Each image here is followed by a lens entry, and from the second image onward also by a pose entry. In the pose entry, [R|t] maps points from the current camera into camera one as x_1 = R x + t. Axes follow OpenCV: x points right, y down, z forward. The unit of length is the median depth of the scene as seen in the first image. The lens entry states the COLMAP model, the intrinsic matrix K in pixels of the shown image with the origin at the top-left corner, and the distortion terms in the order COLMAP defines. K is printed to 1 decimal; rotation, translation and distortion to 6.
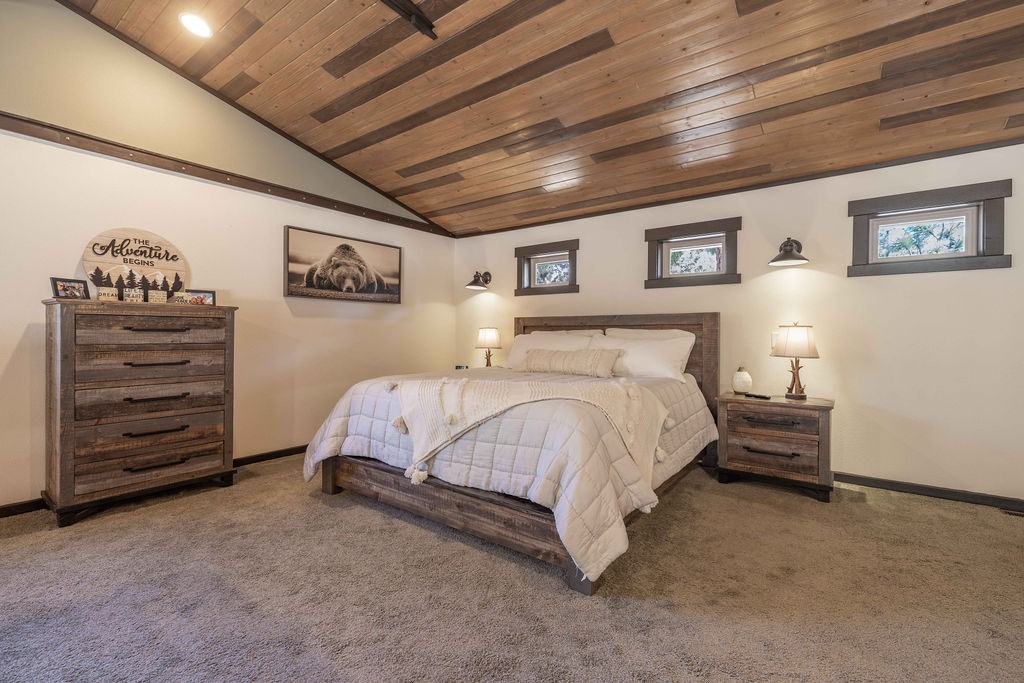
lens RADIAL K [[442.1, 0, 512.0], [0, 442.1, 341.5], [0, 0, 1]] dist [-0.000763, -0.000103]
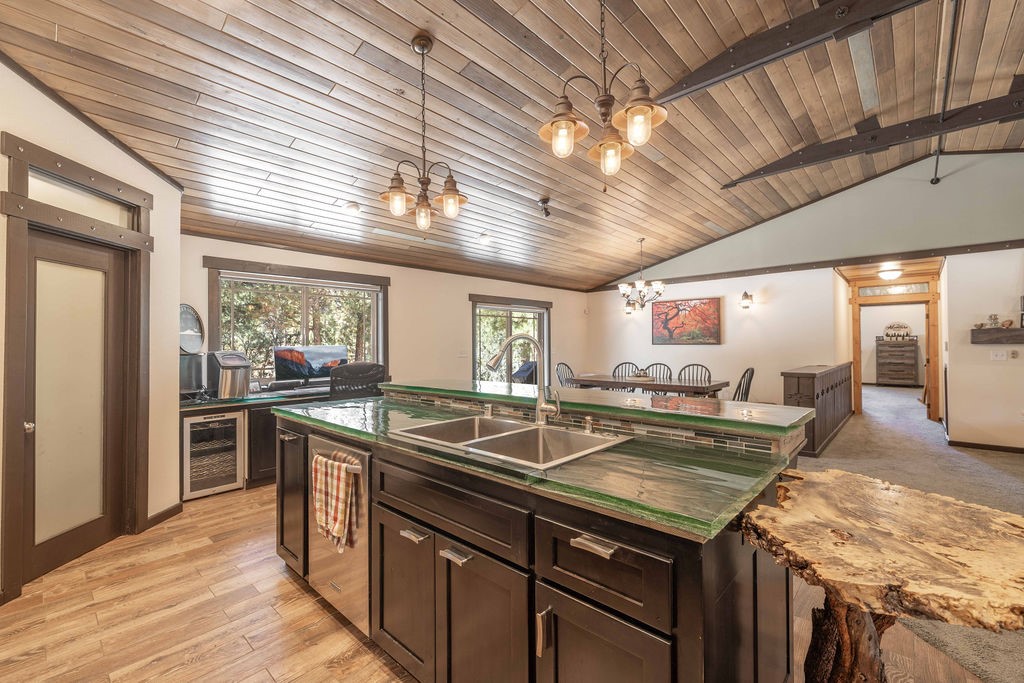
lens RADIAL K [[442.1, 0, 512.0], [0, 442.1, 341.5], [0, 0, 1]] dist [-0.000763, -0.000103]
pose [[-0.103274, -0.011443, -0.994587, 3.755041], [-0.005306, 0.999926, -0.010954, -0.012584], [0.994639, 0.004146, -0.103327, -2.211714]]
